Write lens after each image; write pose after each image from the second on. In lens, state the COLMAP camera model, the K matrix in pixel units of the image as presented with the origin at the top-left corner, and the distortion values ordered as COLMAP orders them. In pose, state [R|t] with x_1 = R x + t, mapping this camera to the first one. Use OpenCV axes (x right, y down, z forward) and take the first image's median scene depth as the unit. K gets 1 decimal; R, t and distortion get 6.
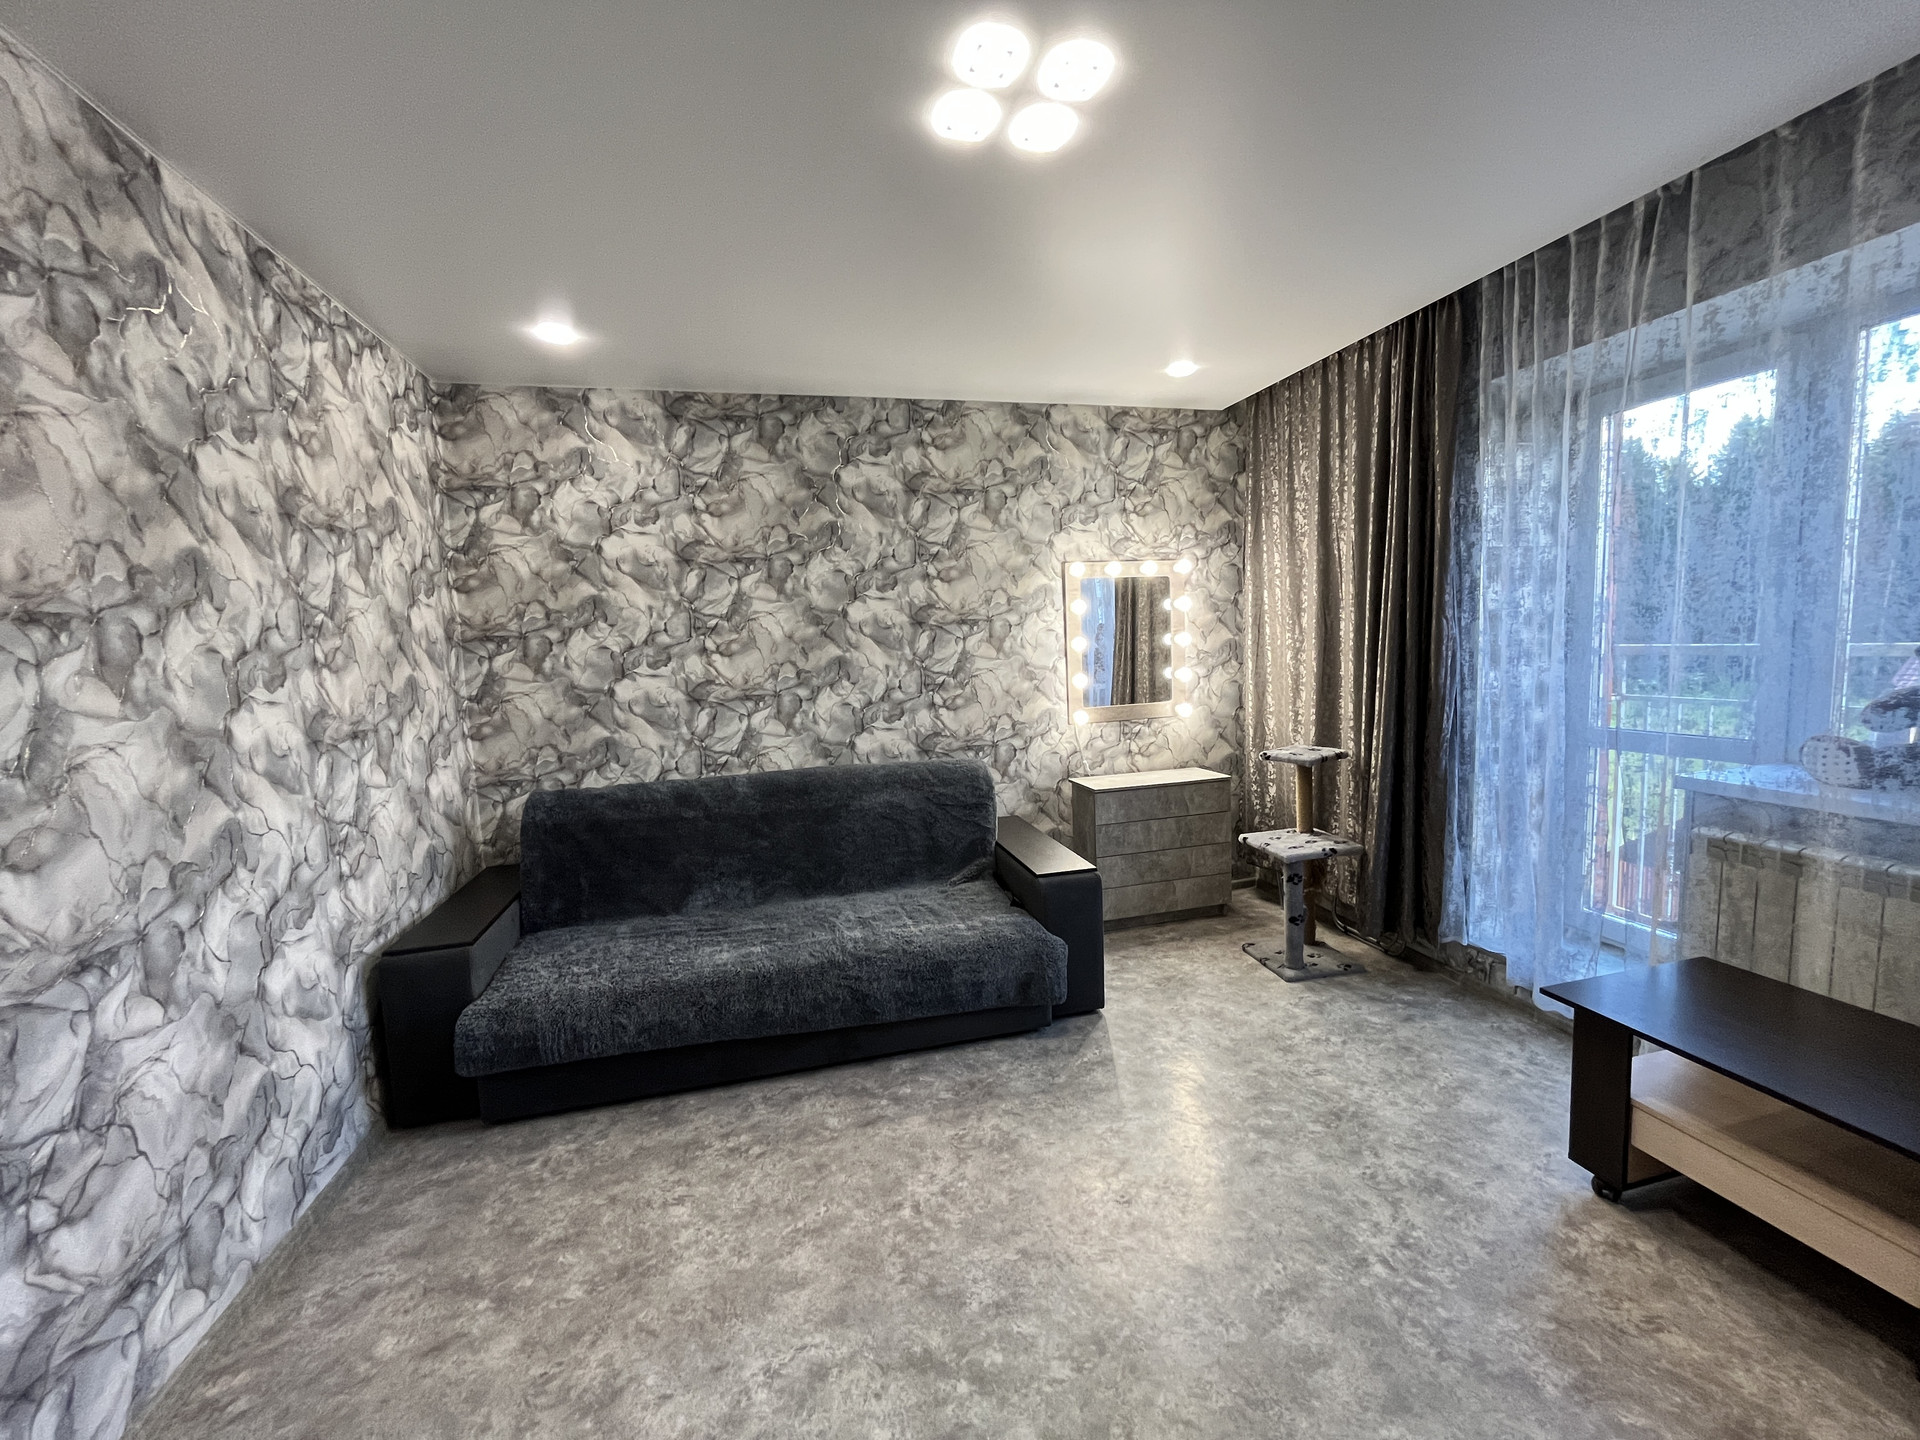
lens RADIAL K [[774.9, 0, 960.0], [0, 774.9, 720.0], [0, 0, 1]] dist [-0.000560, -0.000238]
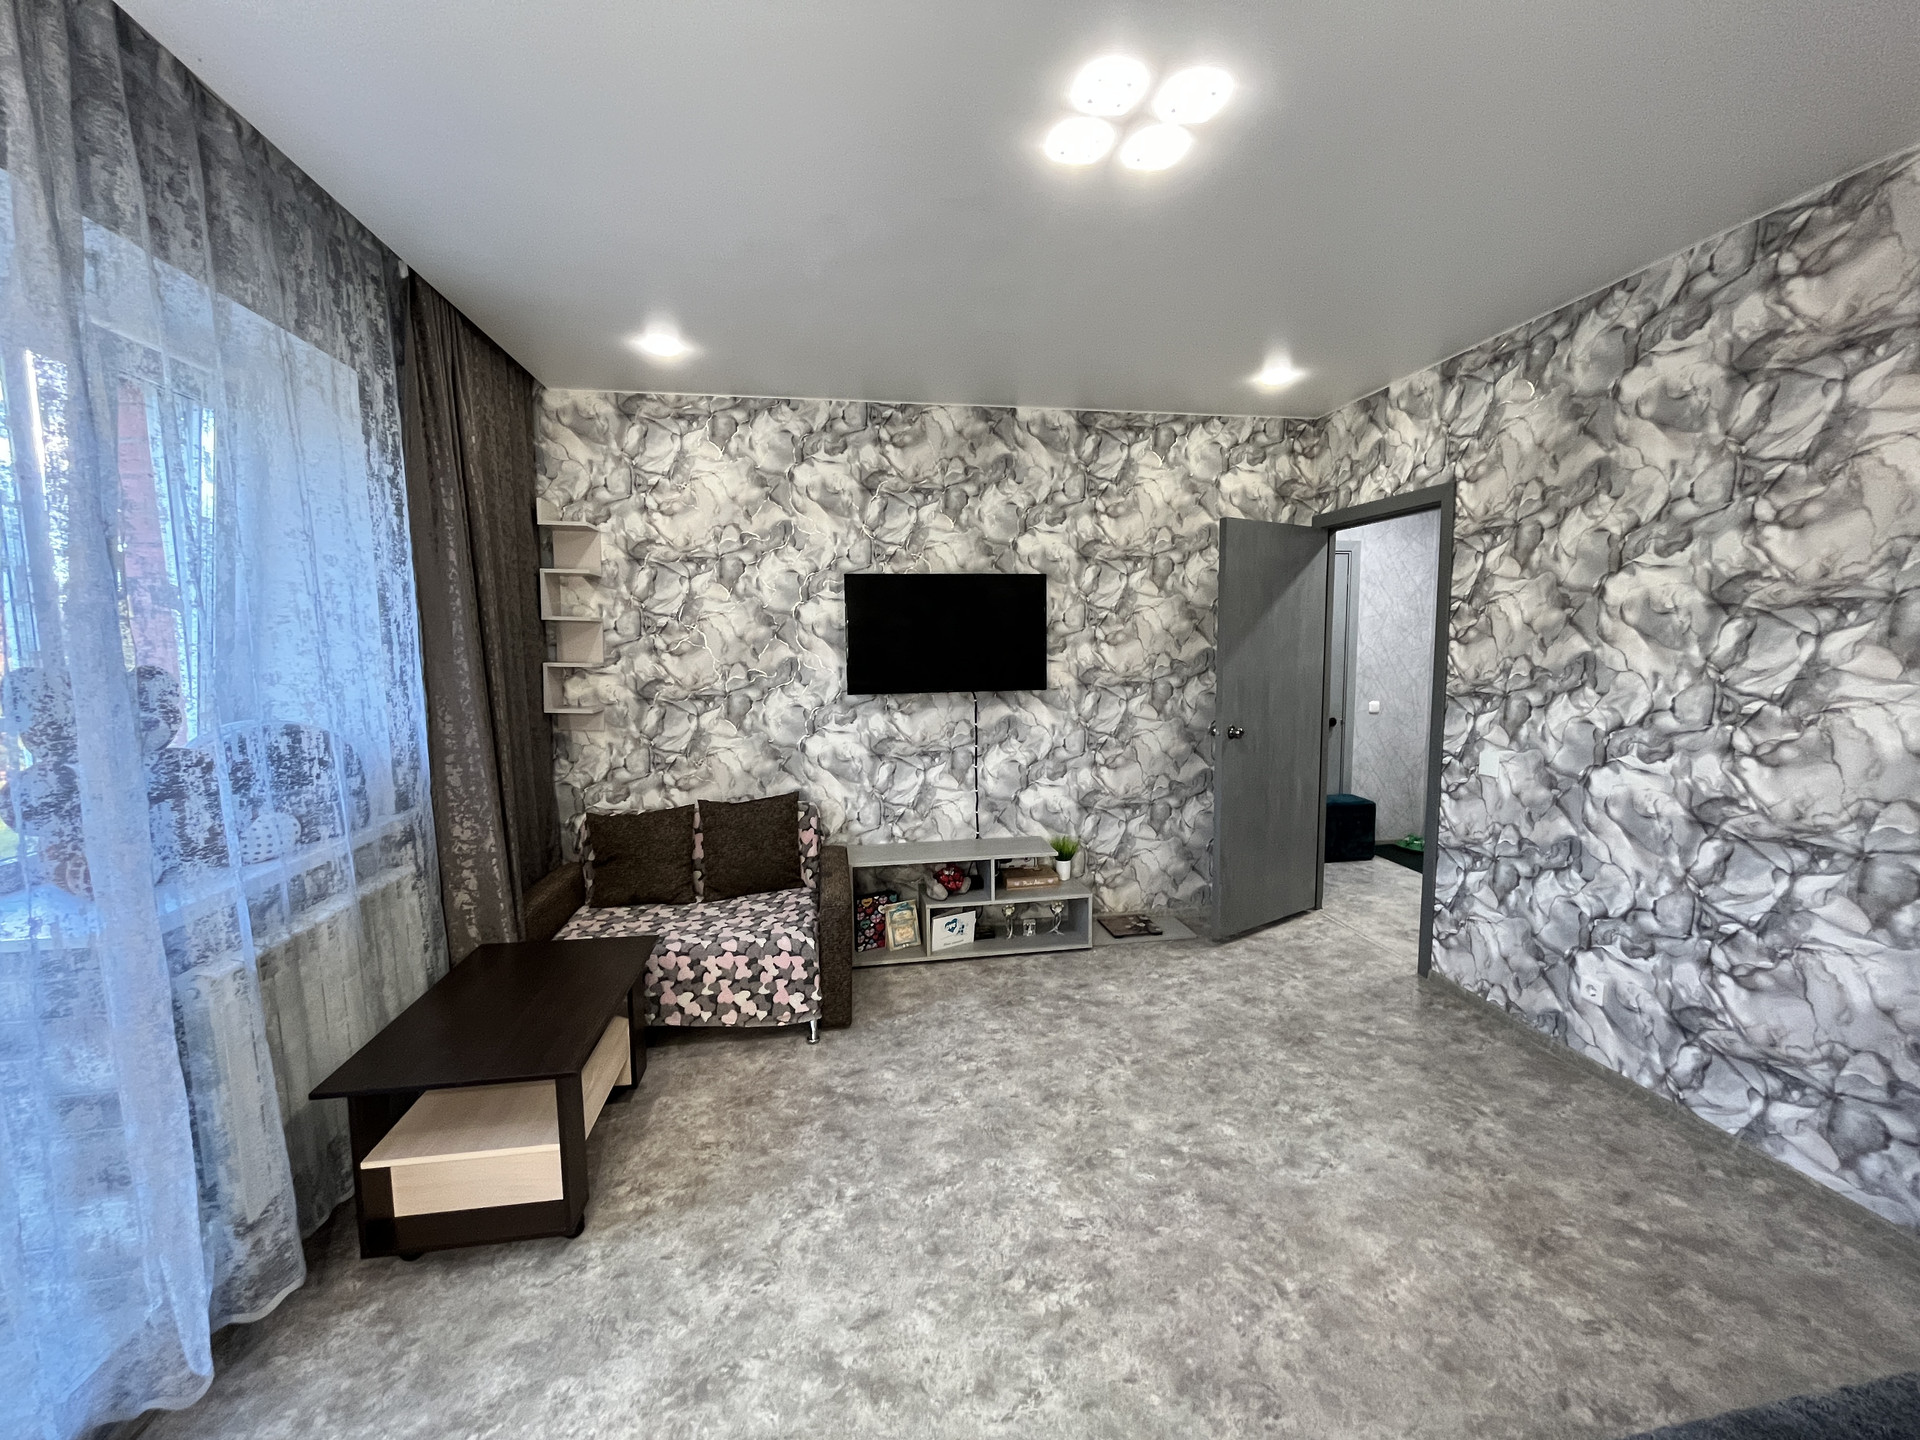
lens RADIAL K [[774.9, 0, 960.0], [0, 774.9, 720.0], [0, 0, 1]] dist [-0.000560, -0.000238]
pose [[-0.995318, 0.045038, 0.085516, 0.114846], [0.061392, 0.977978, 0.199476, -0.118100], [-0.074648, 0.203792, -0.976164, 0.988349]]
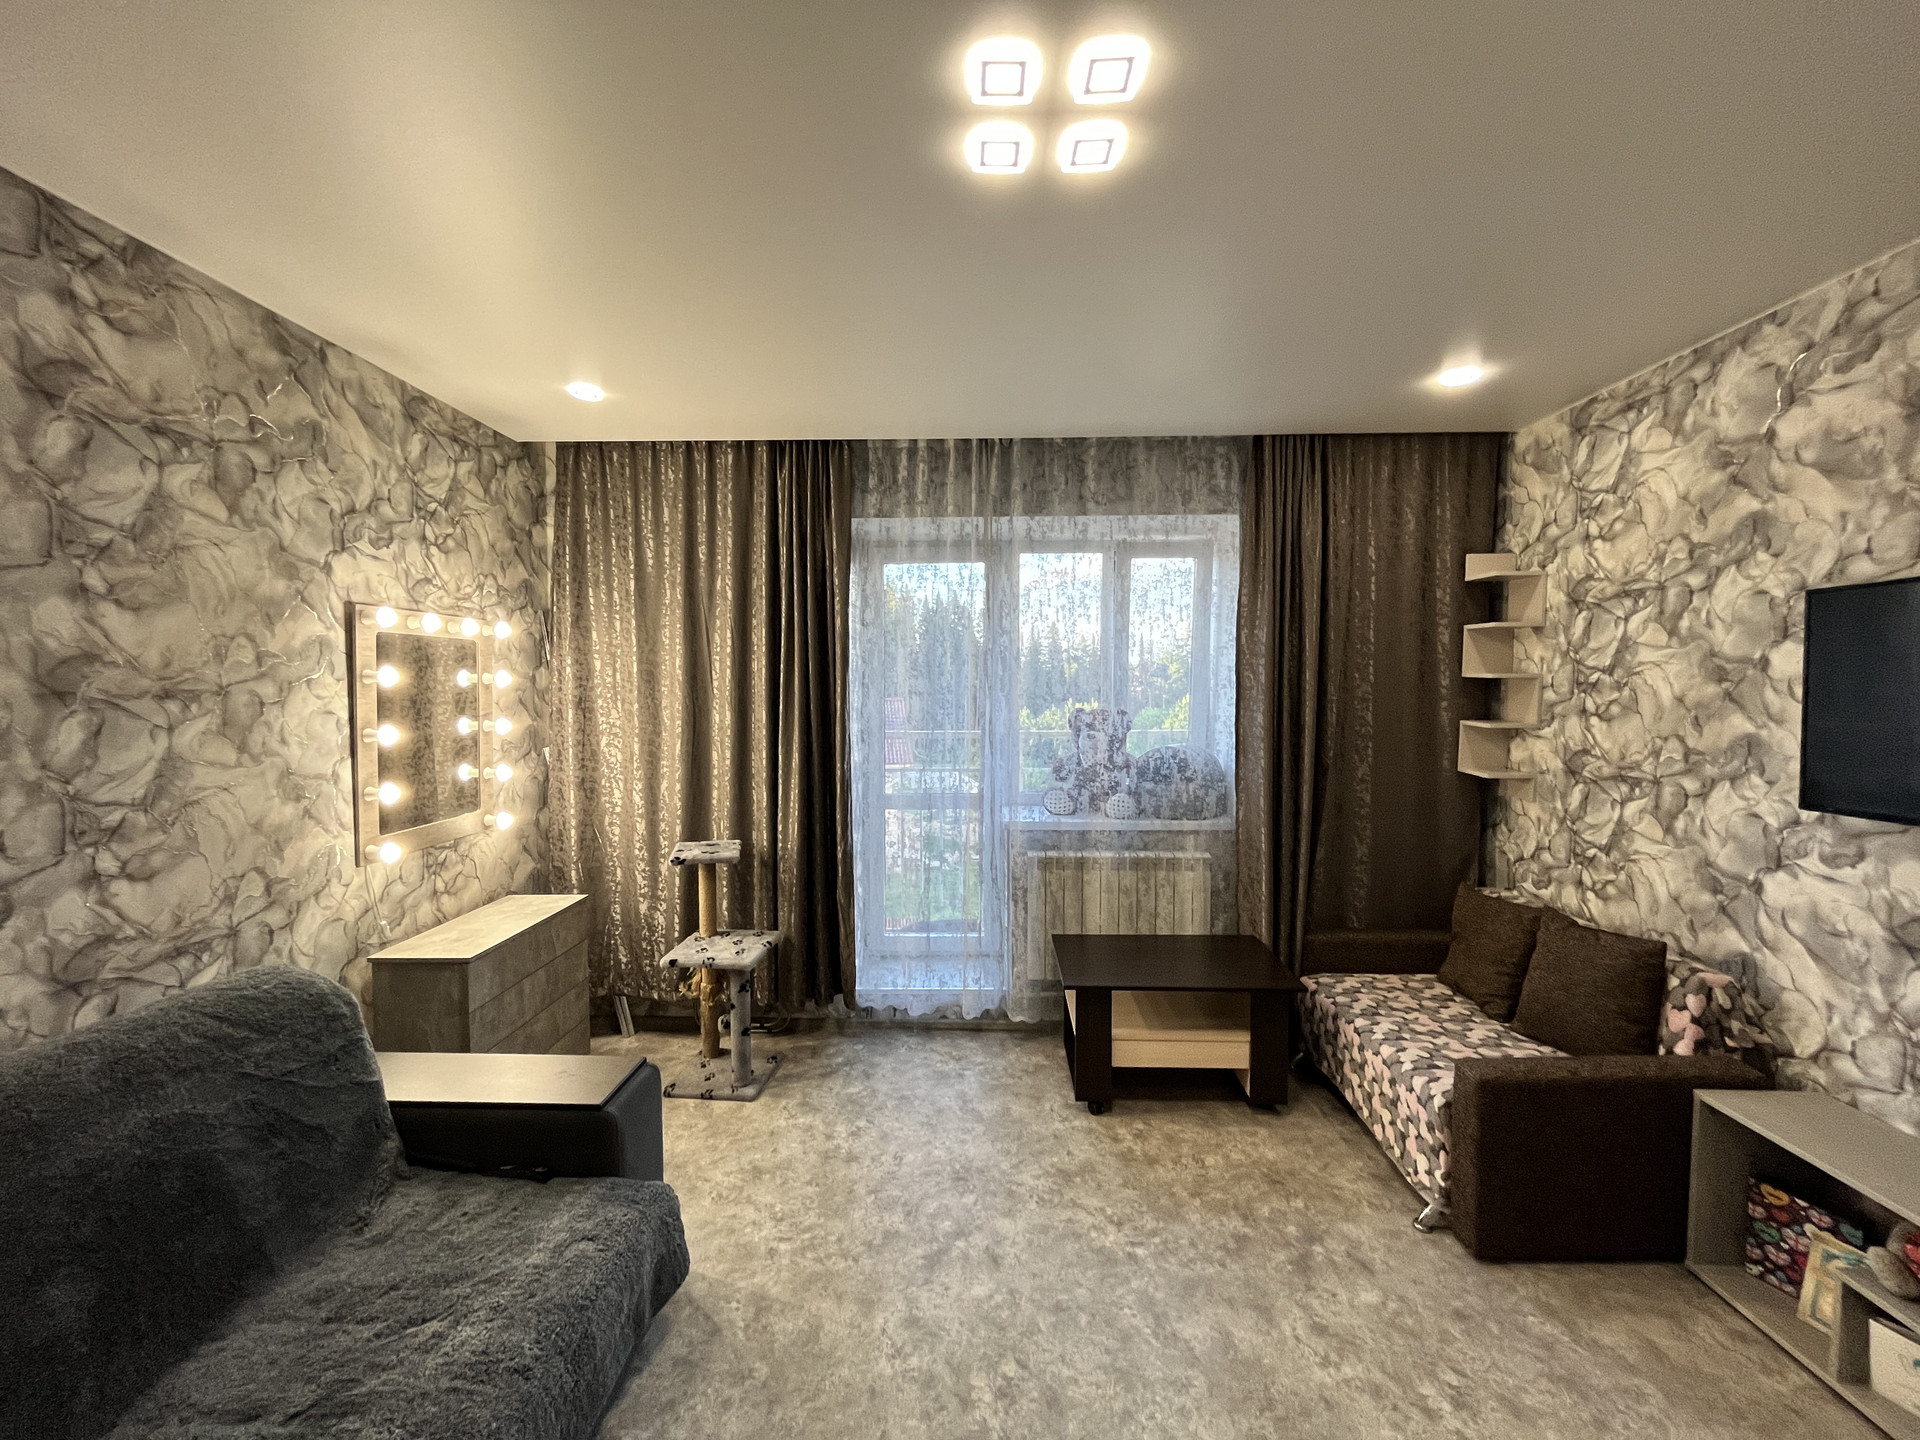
lens RADIAL K [[775.3, 0, 959.3], [0, 775.3, 717.8], [0, 0, 1]] dist [-0.001221, -0.000051]
pose [[0.275945, 0.005025, 0.961160, -0.351814], [0.087684, 0.995685, -0.030379, -0.057697], [-0.957166, 0.092662, 0.274314, 0.421550]]
